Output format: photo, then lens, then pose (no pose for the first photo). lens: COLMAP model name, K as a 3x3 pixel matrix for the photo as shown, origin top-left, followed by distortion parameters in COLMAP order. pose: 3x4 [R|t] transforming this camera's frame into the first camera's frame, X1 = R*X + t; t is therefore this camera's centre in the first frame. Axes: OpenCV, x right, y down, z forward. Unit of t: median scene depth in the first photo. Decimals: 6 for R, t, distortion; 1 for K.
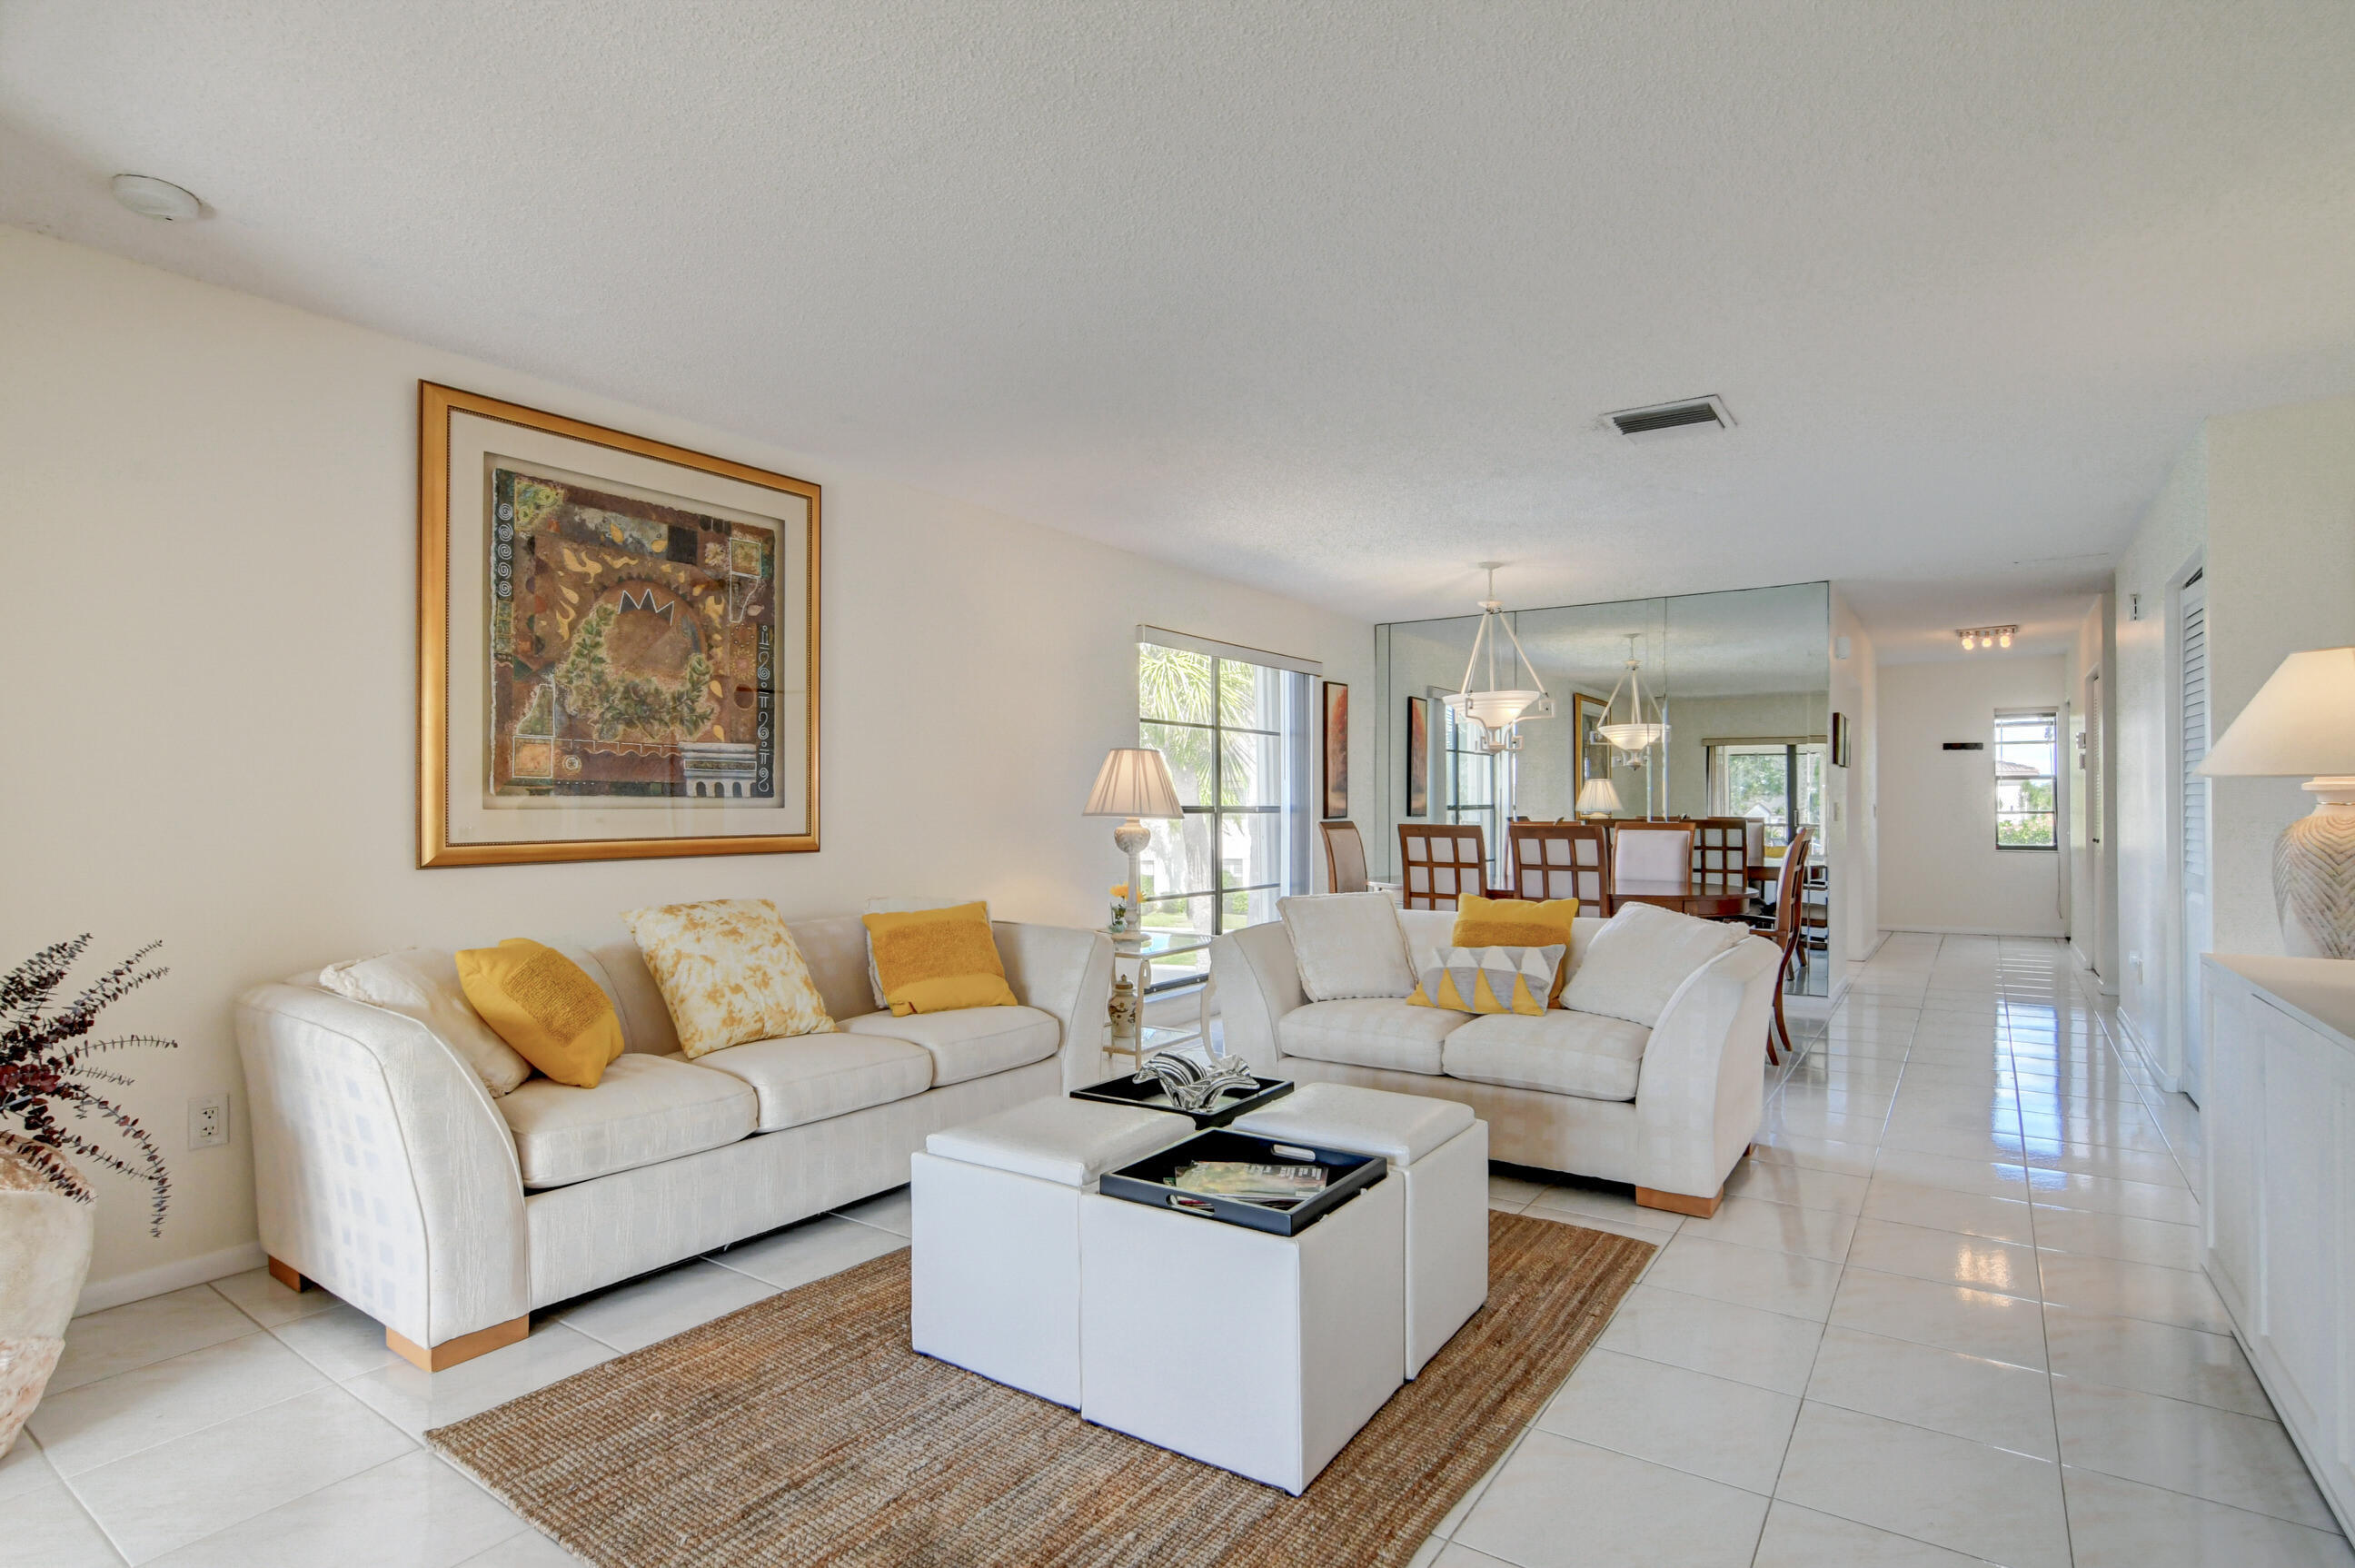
lens RADIAL K [[1140.6, 0, 1172.4], [0, 1140.6, 795.9], [0, 0, 1]] dist [-0.029793, 0.005883]
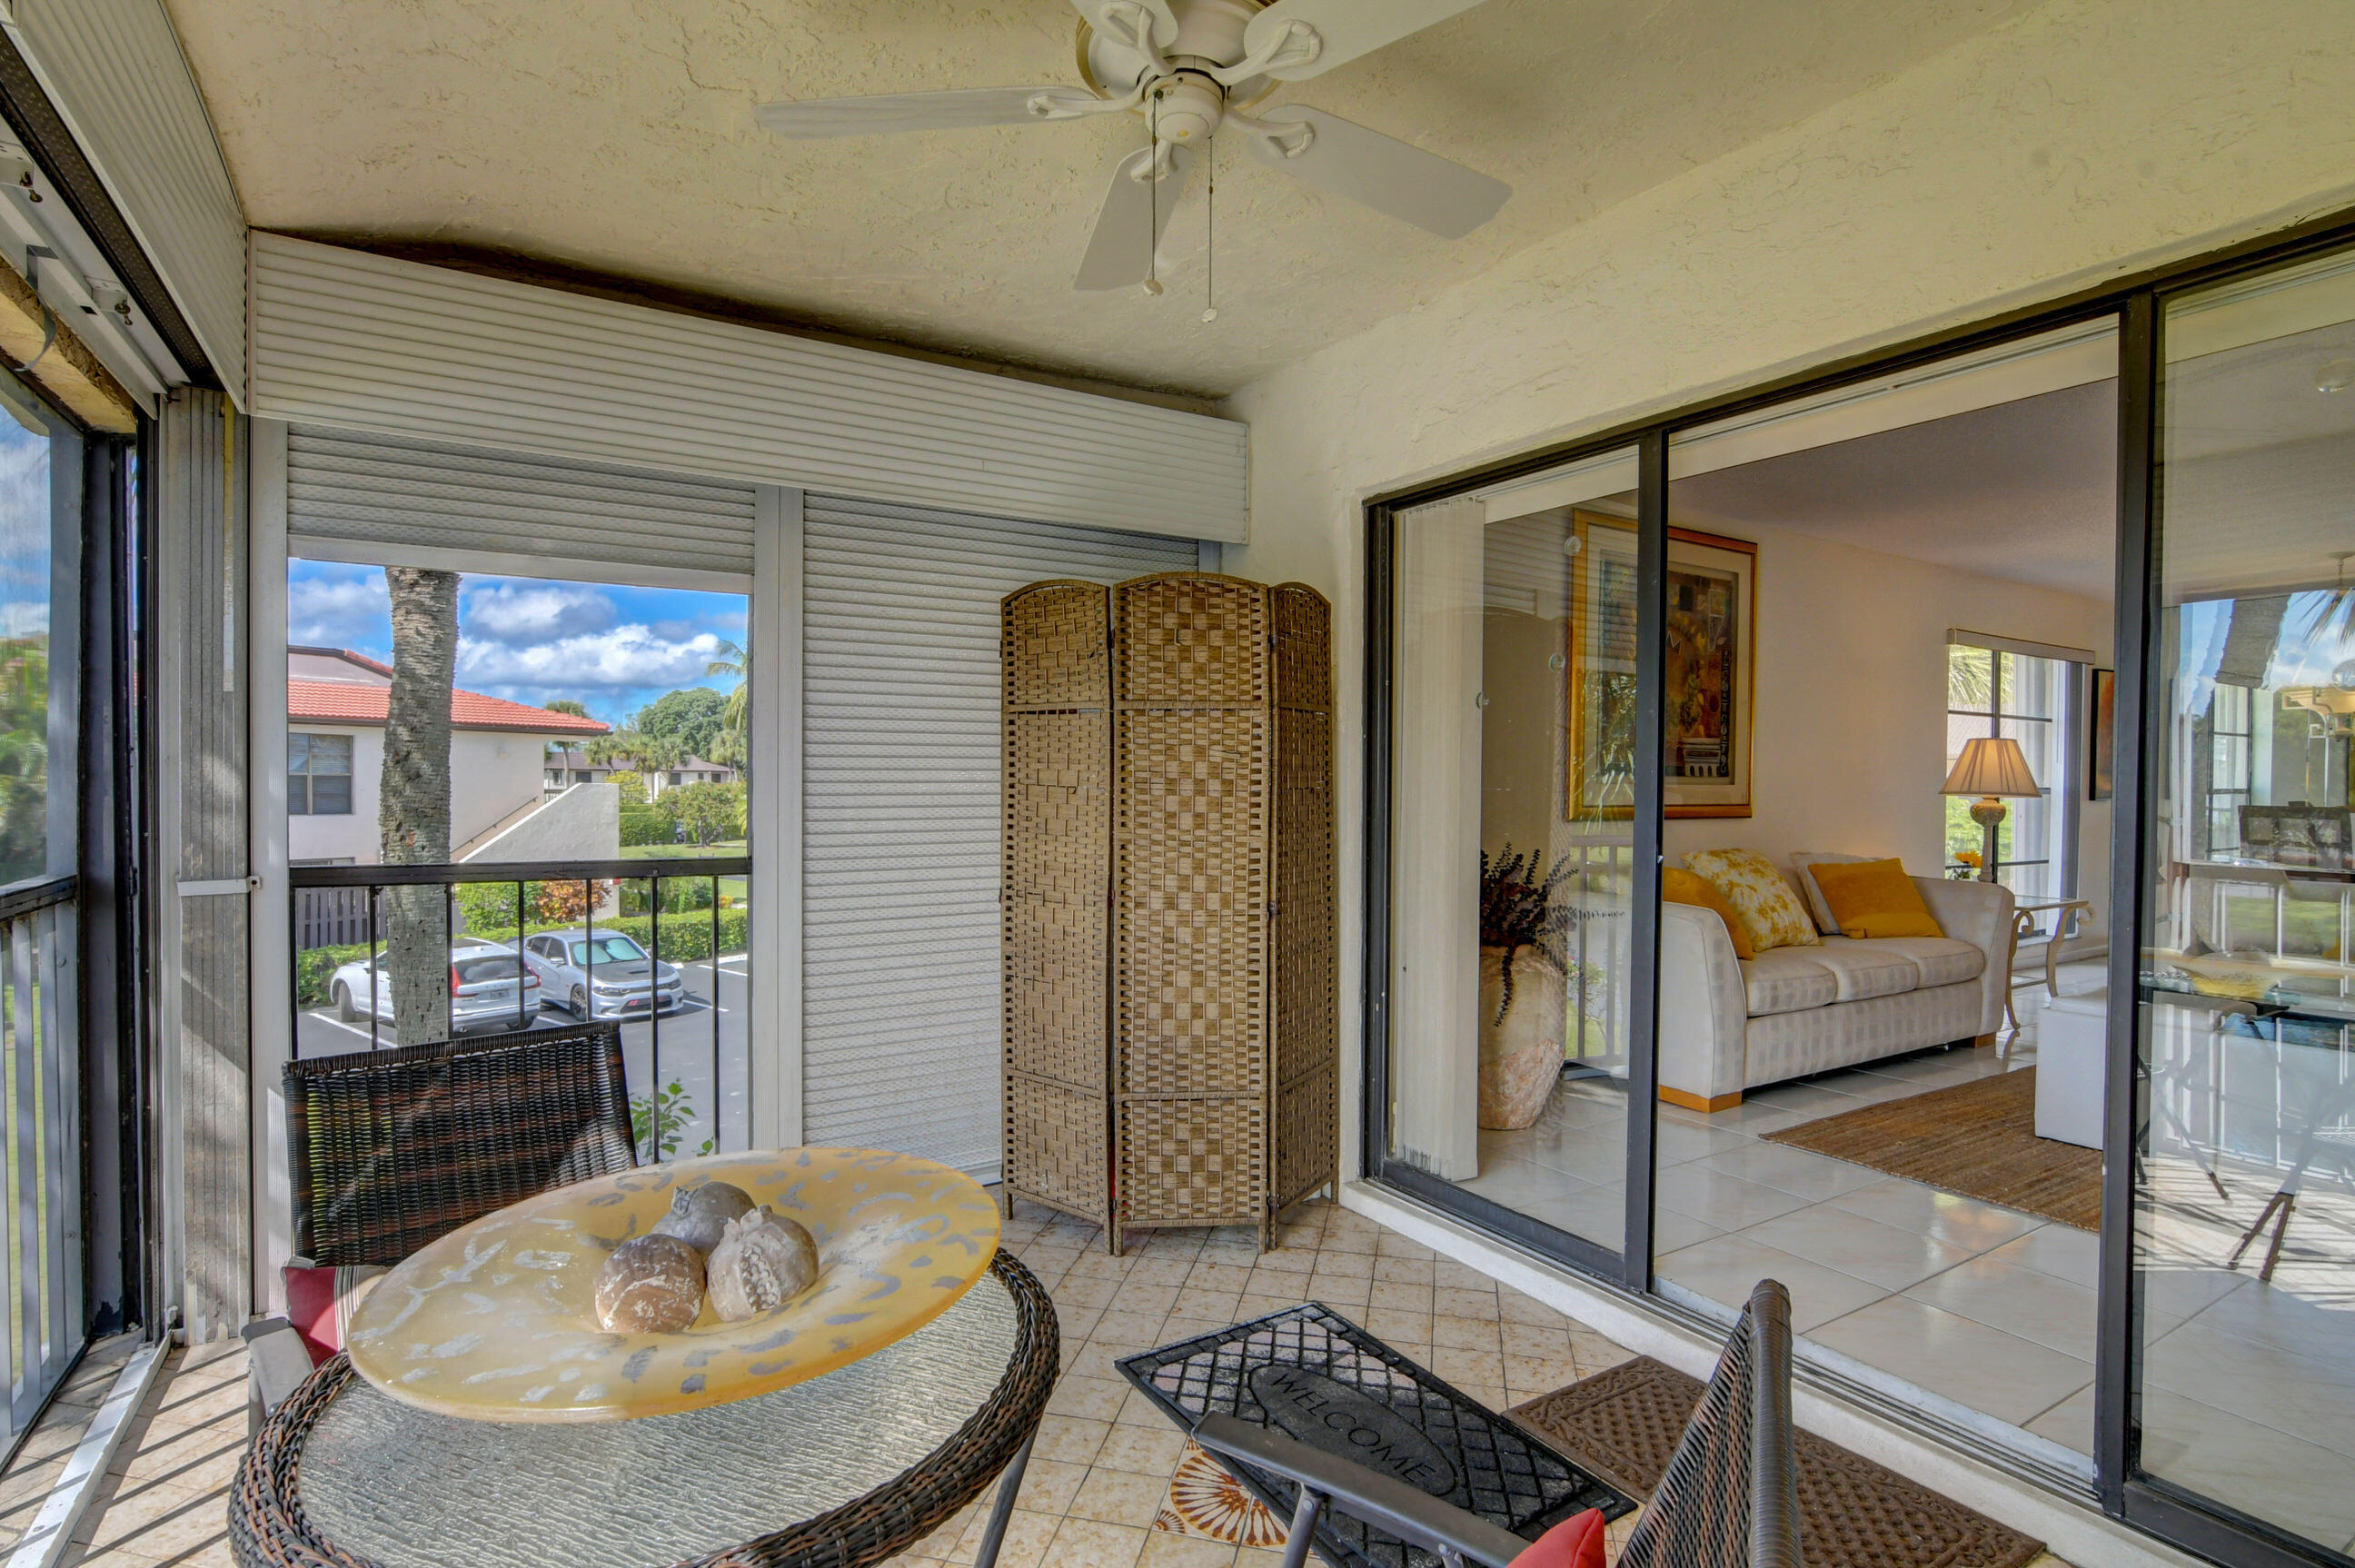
lens RADIAL K [[1140.6, 0, 1177.3], [0, 1140.6, 794.2], [0, 0, 1]] dist [-0.029793, 0.005883]
pose [[0.915538, 0.020701, -0.401697, -0.418398], [-0.011171, 0.999598, 0.026053, -0.005981], [0.402075, -0.019365, 0.915402, -0.529430]]
